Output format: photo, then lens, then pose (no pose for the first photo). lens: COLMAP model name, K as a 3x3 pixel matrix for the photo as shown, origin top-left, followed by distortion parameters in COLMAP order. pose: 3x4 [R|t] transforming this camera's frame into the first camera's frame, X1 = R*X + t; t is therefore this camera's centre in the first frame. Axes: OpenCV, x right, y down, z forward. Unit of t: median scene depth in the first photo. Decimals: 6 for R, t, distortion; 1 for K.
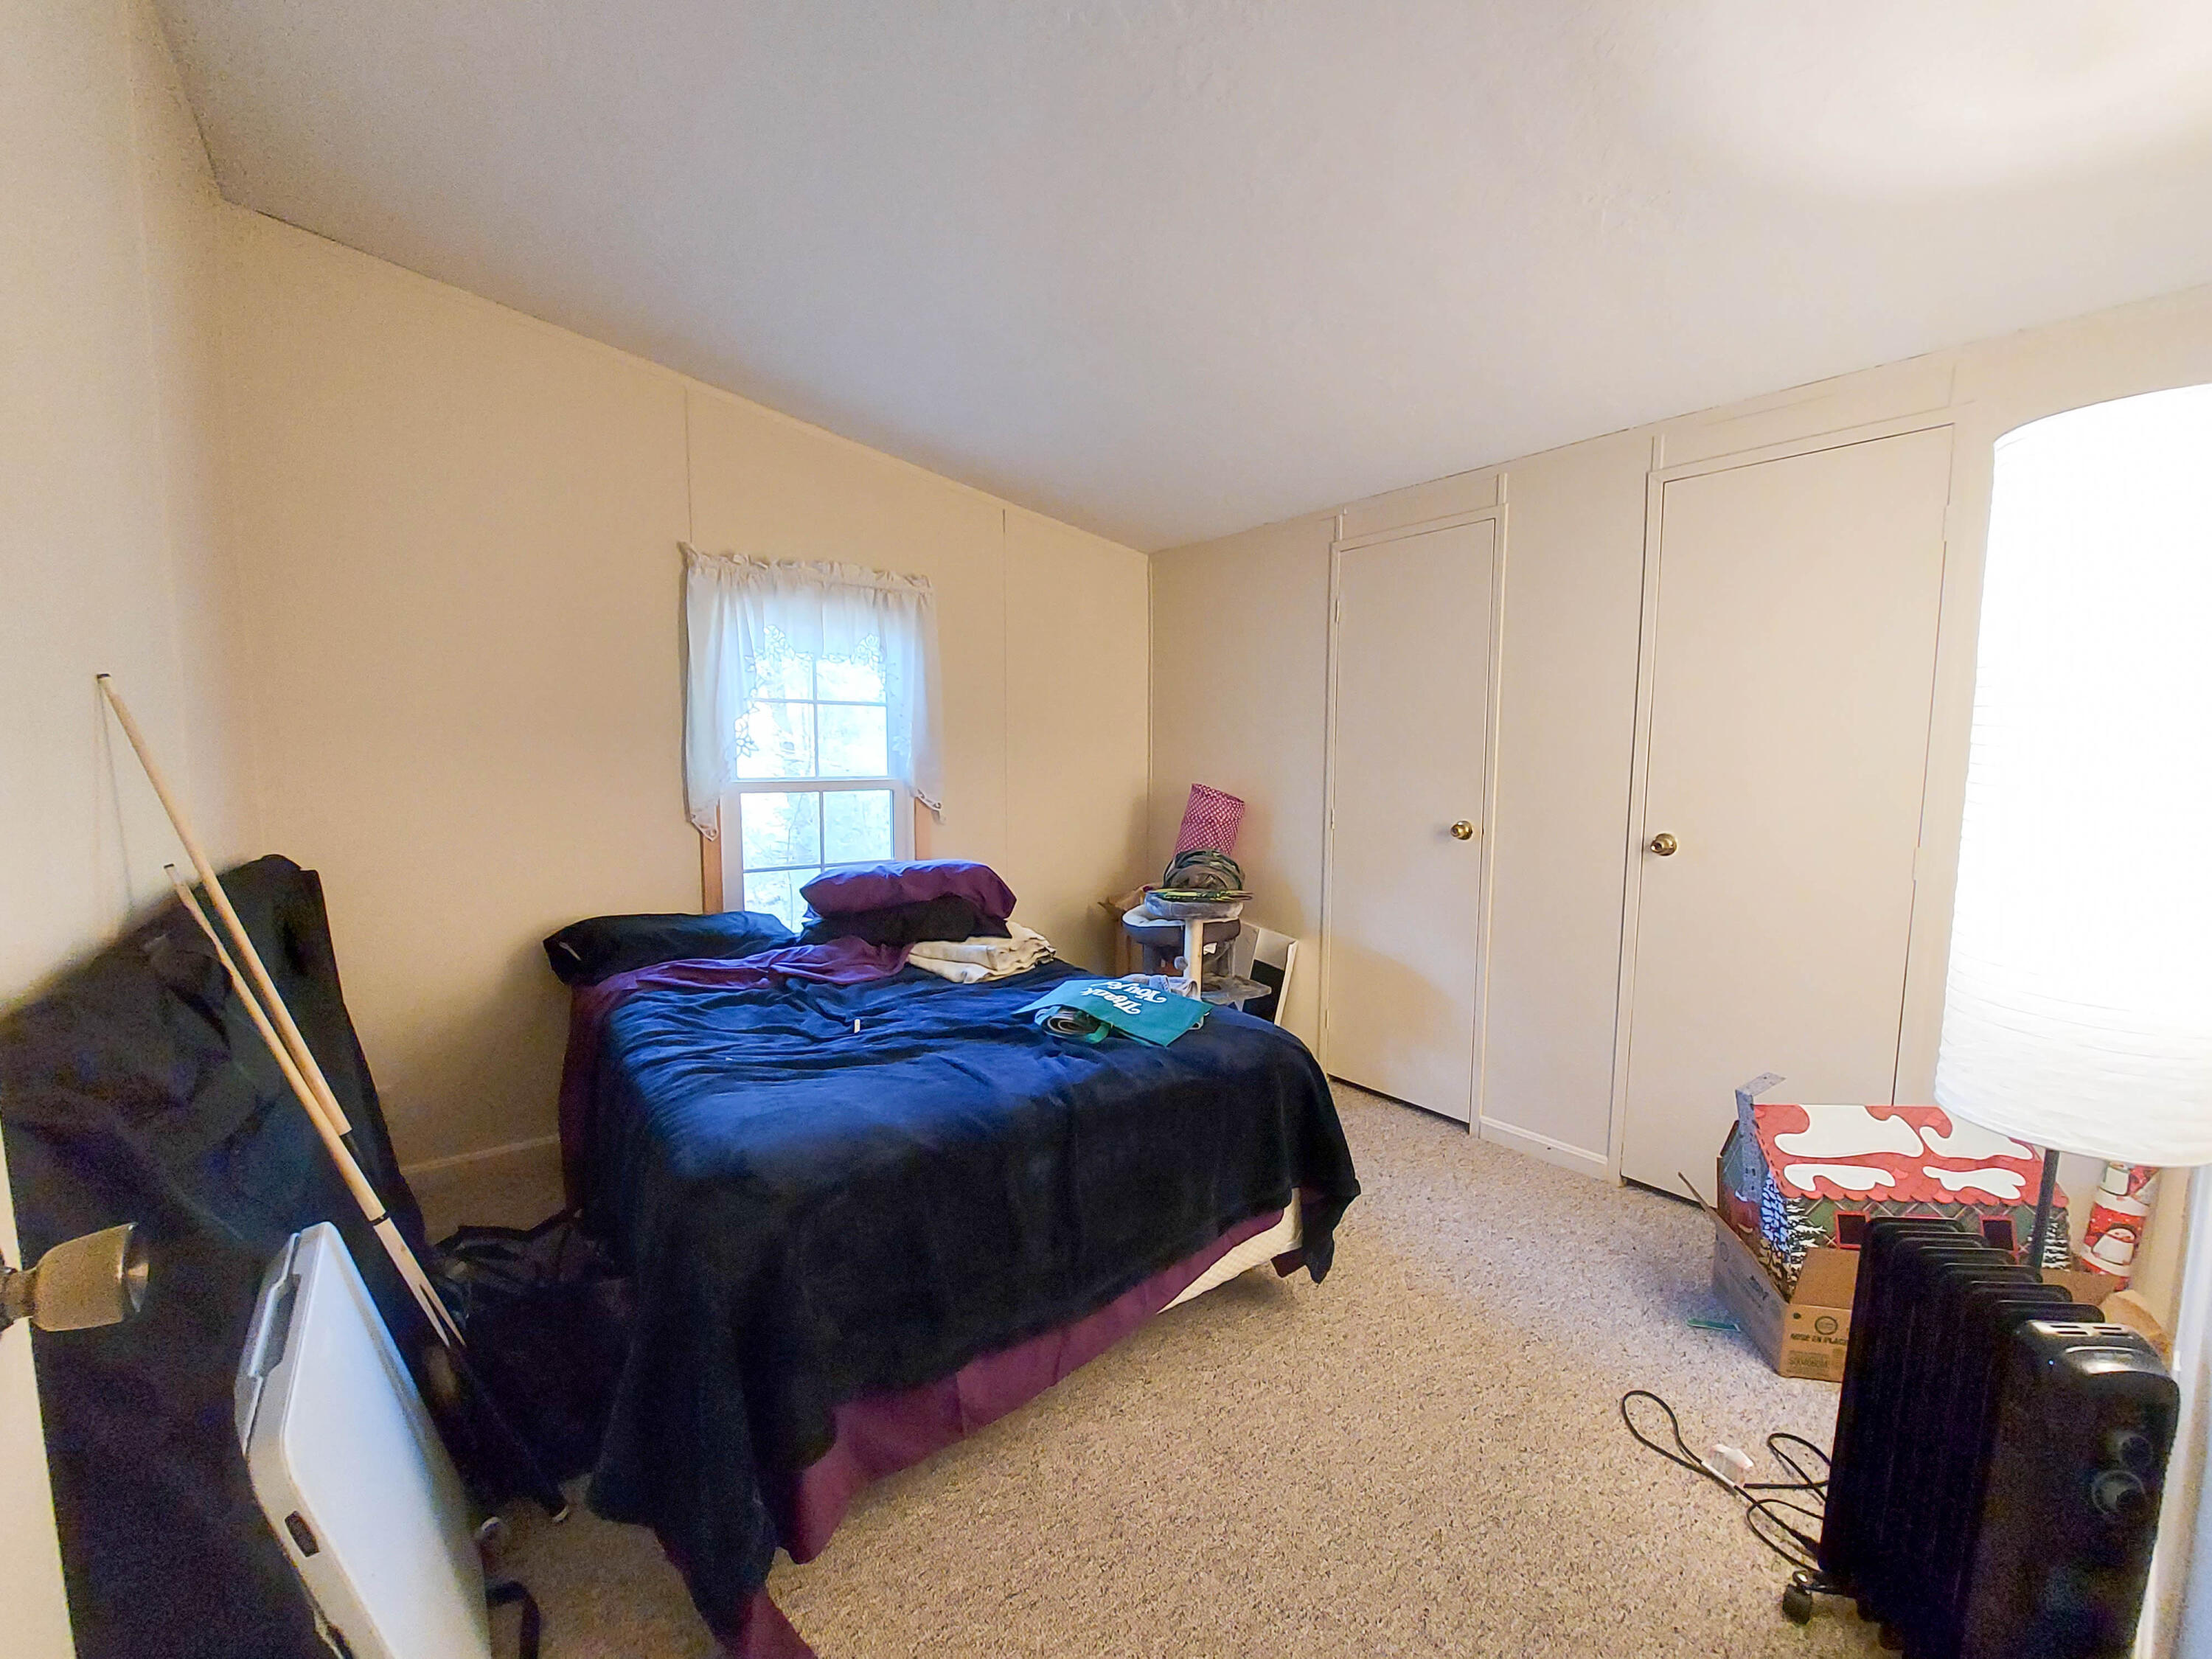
lens RADIAL K [[882.6, 0, 1114.9], [0, 882.6, 821.9], [0, 0, 1]] dist [-0.014273, -0.000731]
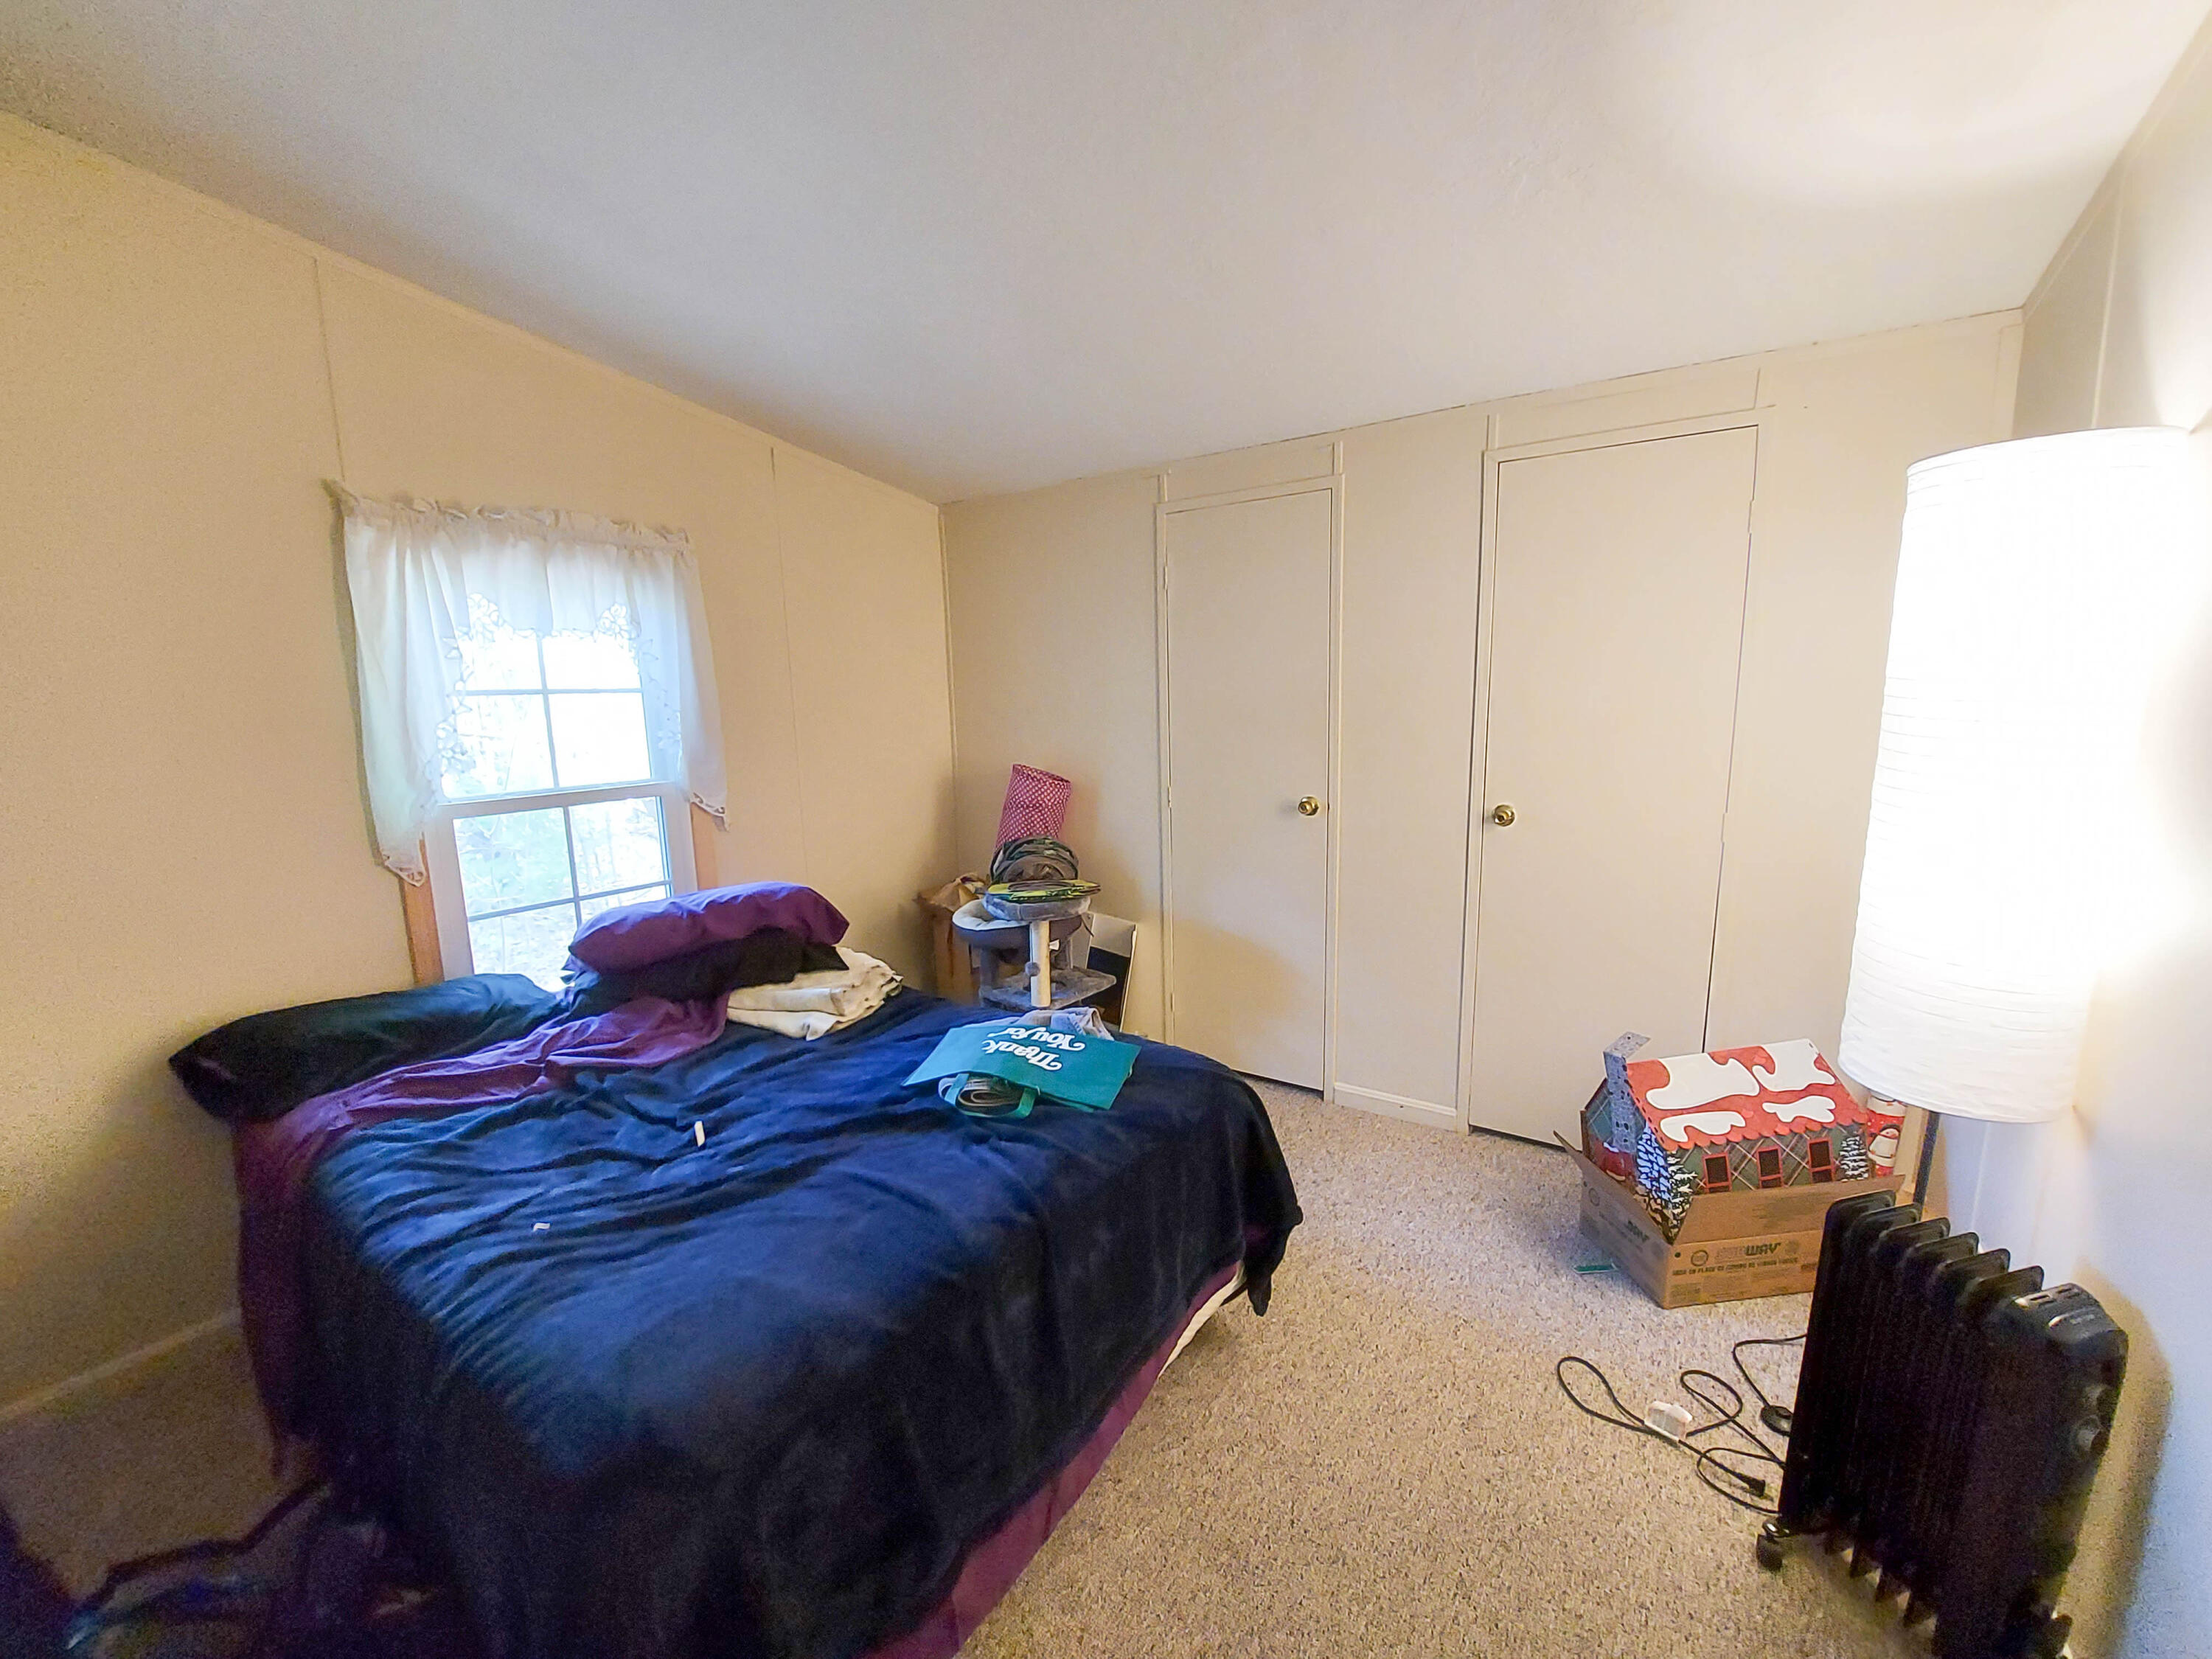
lens RADIAL K [[882.6, 0, 1114.9], [0, 882.6, 821.9], [0, 0, 1]] dist [-0.014273, -0.000731]
pose [[0.952222, -0.072679, 0.296632, -0.160702], [0.052640, 0.995793, 0.075003, -0.086336], [-0.300835, -0.055804, 0.952042, 0.168642]]
